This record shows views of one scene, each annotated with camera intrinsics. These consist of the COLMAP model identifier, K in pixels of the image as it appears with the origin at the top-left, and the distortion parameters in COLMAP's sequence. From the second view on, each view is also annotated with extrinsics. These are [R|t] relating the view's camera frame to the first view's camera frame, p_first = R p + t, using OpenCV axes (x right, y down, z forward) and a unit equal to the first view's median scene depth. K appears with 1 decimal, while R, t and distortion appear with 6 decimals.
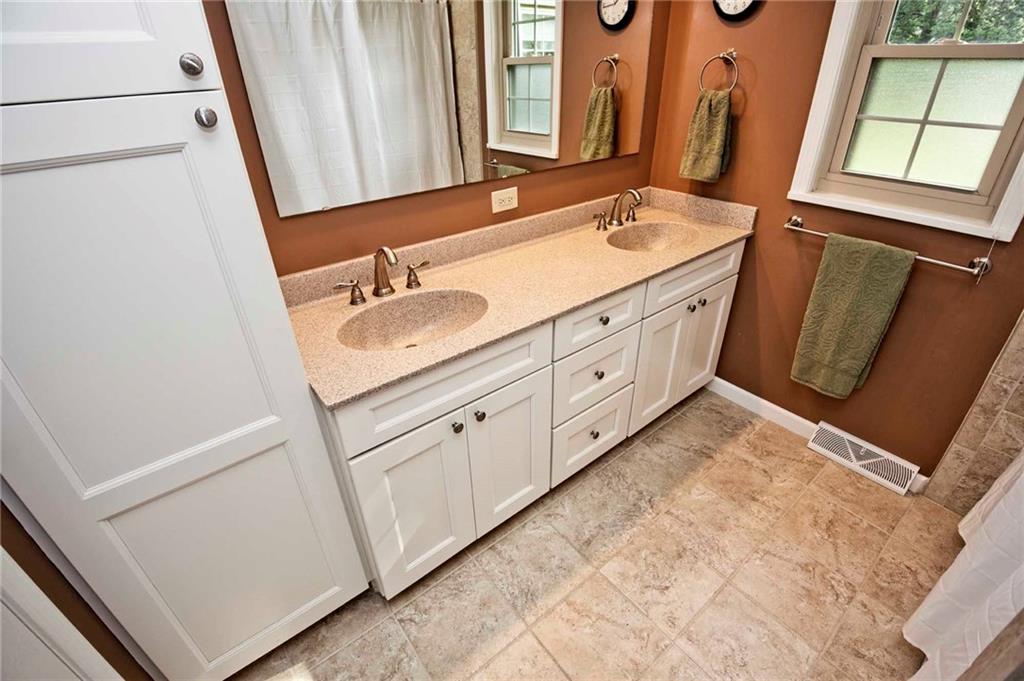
lens RADIAL K [[468.0, 0, 516.0], [0, 468.0, 335.4], [0, 0, 1]] dist [-0.002529, -0.025511]
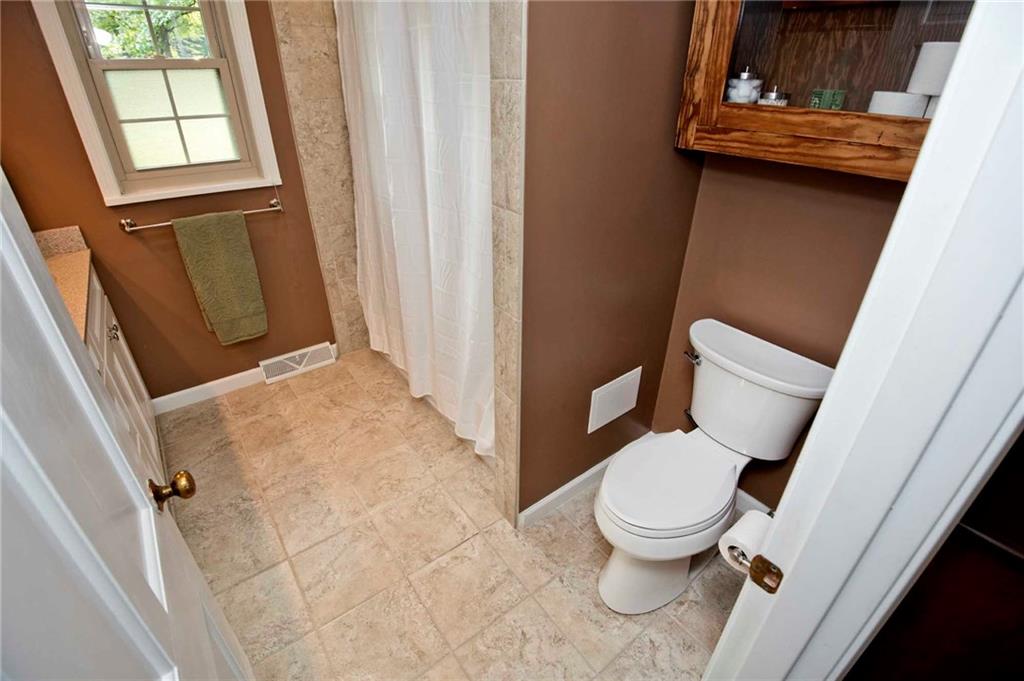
lens RADIAL K [[468.0, 0, 516.0], [0, 468.0, 335.4], [0, 0, 1]] dist [-0.002529, -0.025511]
pose [[0.012163, -0.467426, 0.883948, -0.450463], [0.485124, 0.775762, 0.403543, -0.045317], [-0.874361, 0.423917, 0.236195, 0.098548]]
